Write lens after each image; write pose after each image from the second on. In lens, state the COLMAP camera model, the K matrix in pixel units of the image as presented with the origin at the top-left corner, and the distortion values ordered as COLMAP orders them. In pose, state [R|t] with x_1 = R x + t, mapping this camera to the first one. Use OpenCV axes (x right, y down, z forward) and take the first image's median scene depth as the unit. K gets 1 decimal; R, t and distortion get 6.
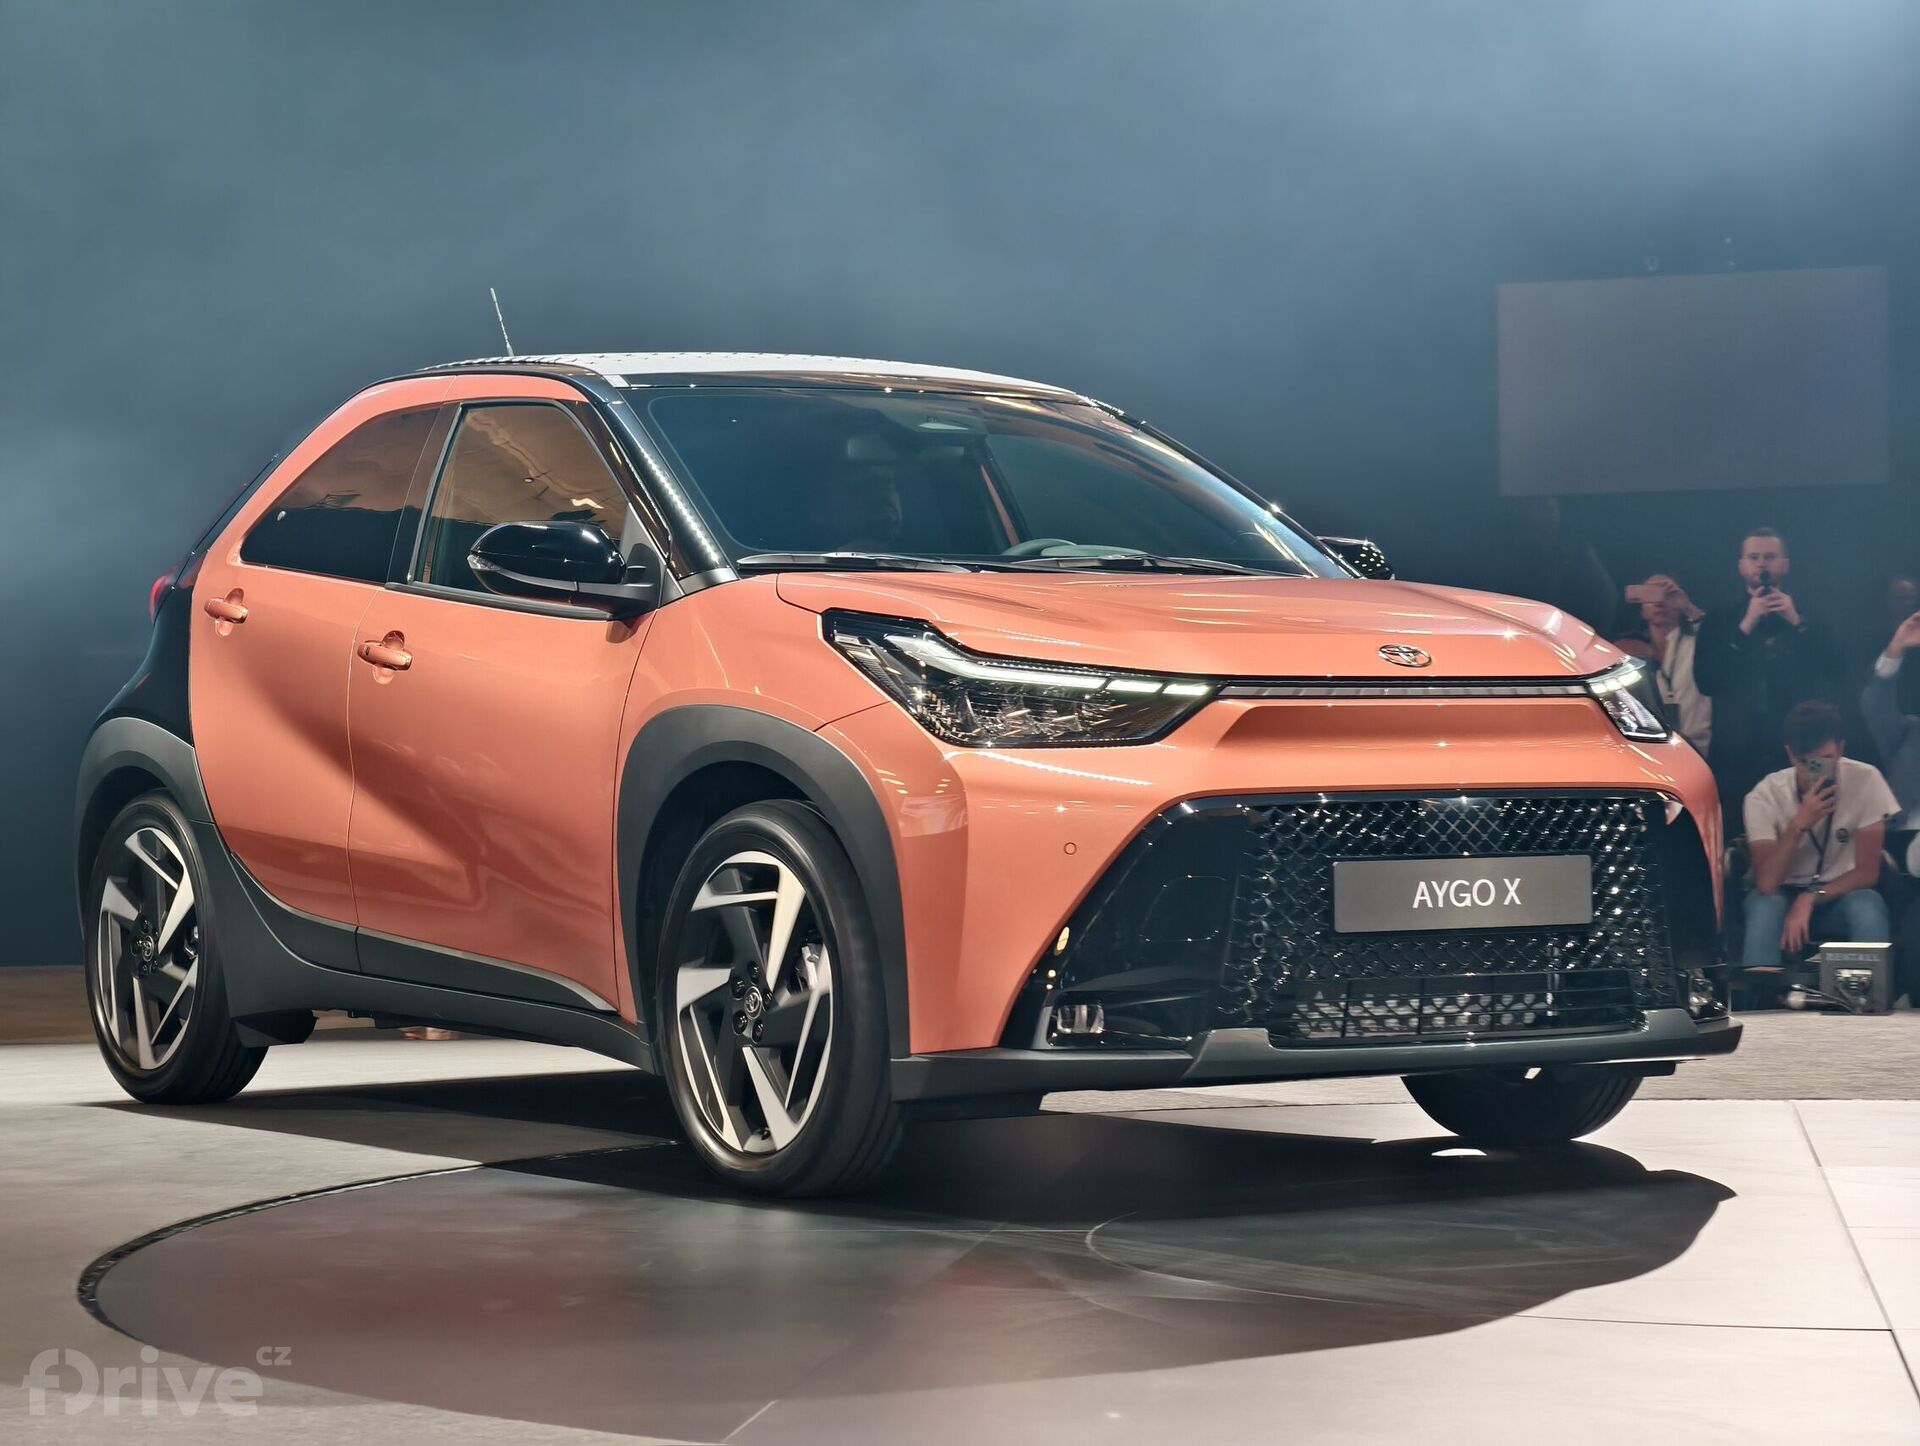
lens RADIAL K [[4962.5, 0, 961.9], [0, 4962.5, 726.6], [0, 0, 1]] dist [0.424013, 0.000000]
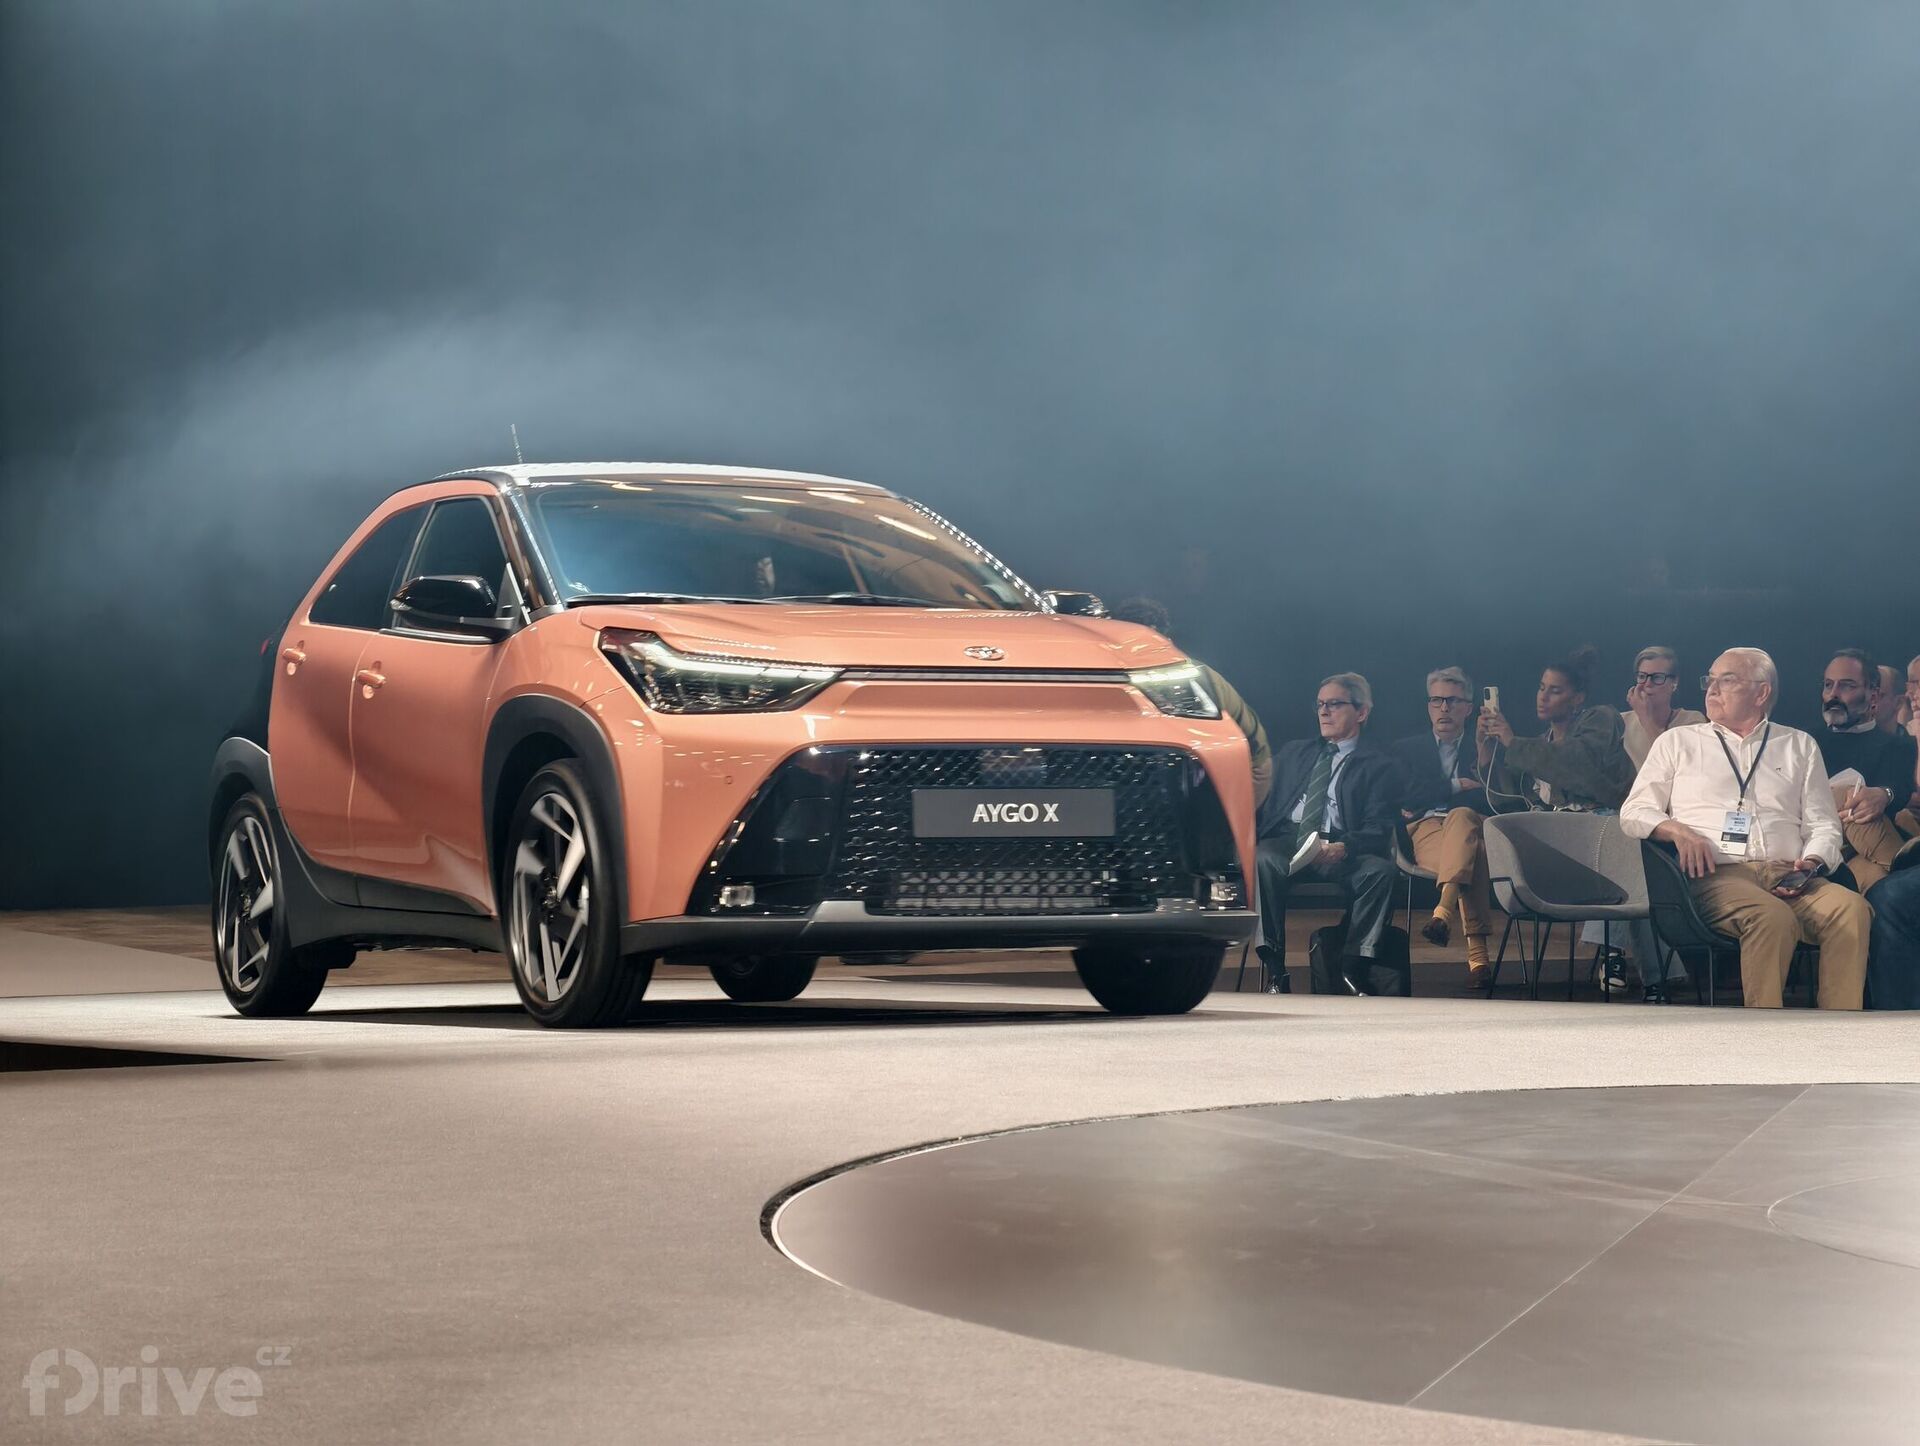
lens RADIAL K [[4962.5, 0, 949.3], [0, 4962.5, 711.9], [0, 0, 1]] dist [0.424013, 0.000000]
pose [[0.990562, -0.010352, -0.136675, 0.279601], [0.004685, 0.999118, -0.041719, 0.064069], [0.136987, 0.040685, 0.989737, -0.442181]]
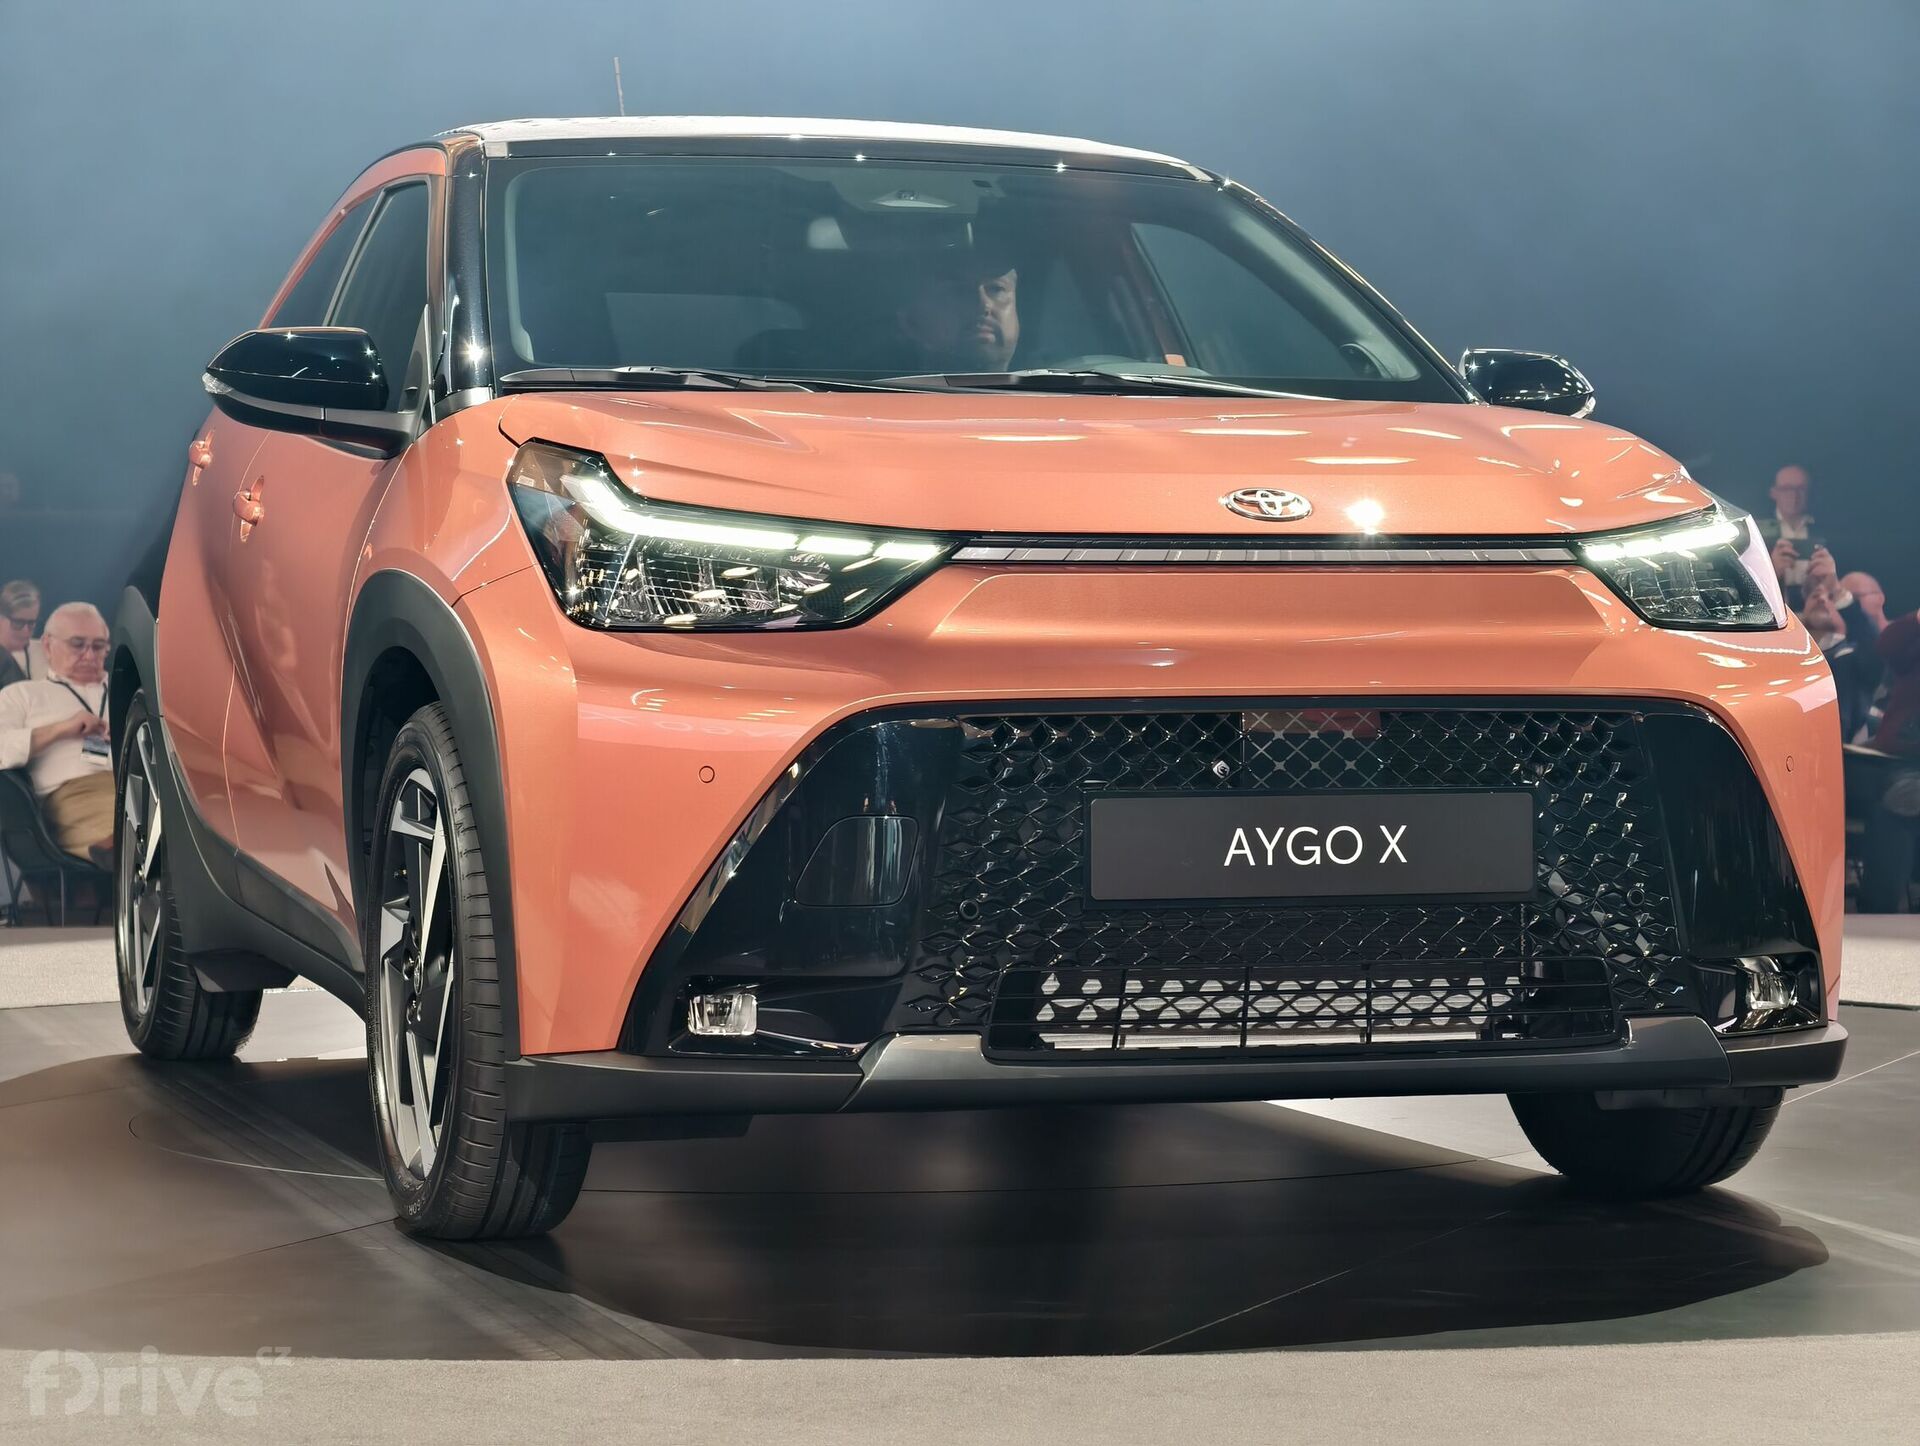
lens RADIAL K [[4962.5, 0, 970.5], [0, 4962.5, 733.7], [0, 0, 1]] dist [0.424013, 0.000000]
pose [[0.960110, 0.012962, -0.279321, 0.246865], [-0.006501, 0.999690, 0.024046, 0.001453], [0.279546, -0.021271, 0.959897, 0.320119]]
